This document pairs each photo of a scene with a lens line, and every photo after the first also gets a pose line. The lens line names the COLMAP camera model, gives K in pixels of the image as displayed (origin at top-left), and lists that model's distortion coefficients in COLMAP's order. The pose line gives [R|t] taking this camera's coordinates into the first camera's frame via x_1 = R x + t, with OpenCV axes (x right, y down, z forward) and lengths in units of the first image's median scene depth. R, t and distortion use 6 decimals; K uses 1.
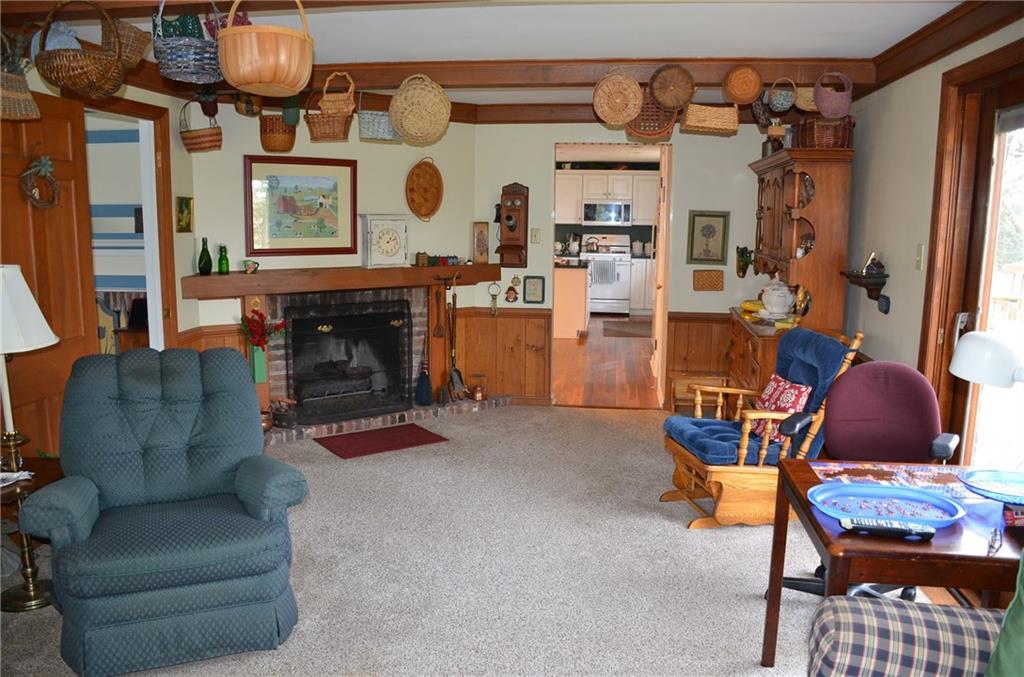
lens RADIAL K [[800.9, 0, 510.6], [0, 800.9, 338.9], [0, 0, 1]] dist [-0.112664, 0.061172]
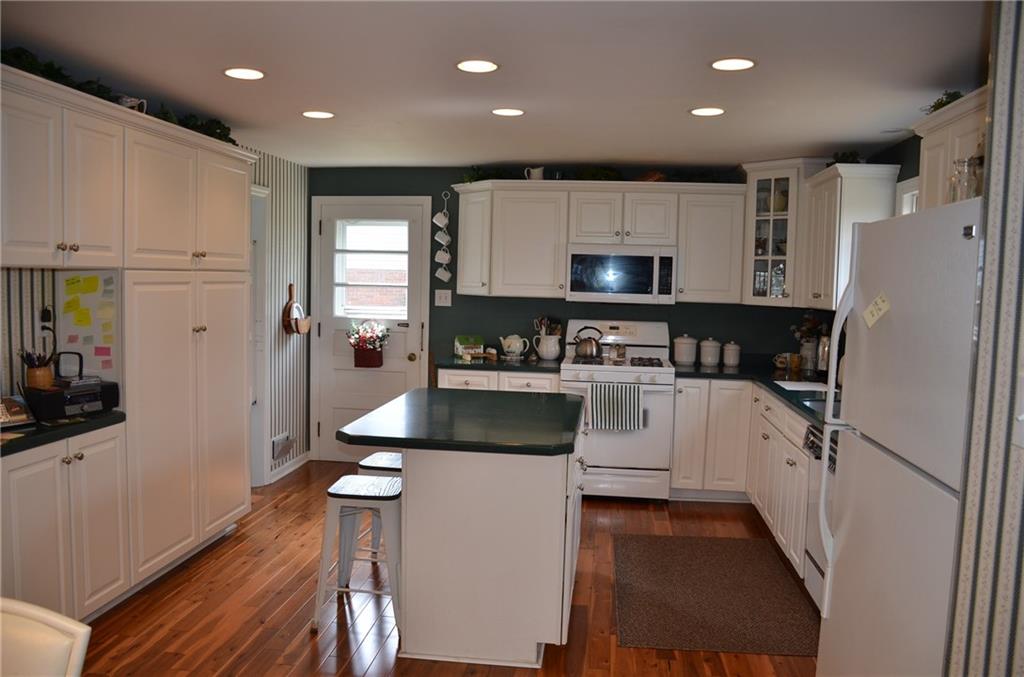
lens RADIAL K [[800.9, 0, 513.4], [0, 800.9, 340.1], [0, 0, 1]] dist [-0.112664, 0.061172]
pose [[0.999831, 0.015250, 0.010285, 0.054967], [-0.014405, 0.996867, -0.077771, -0.084078], [-0.011439, 0.077610, 0.996918, 0.545650]]
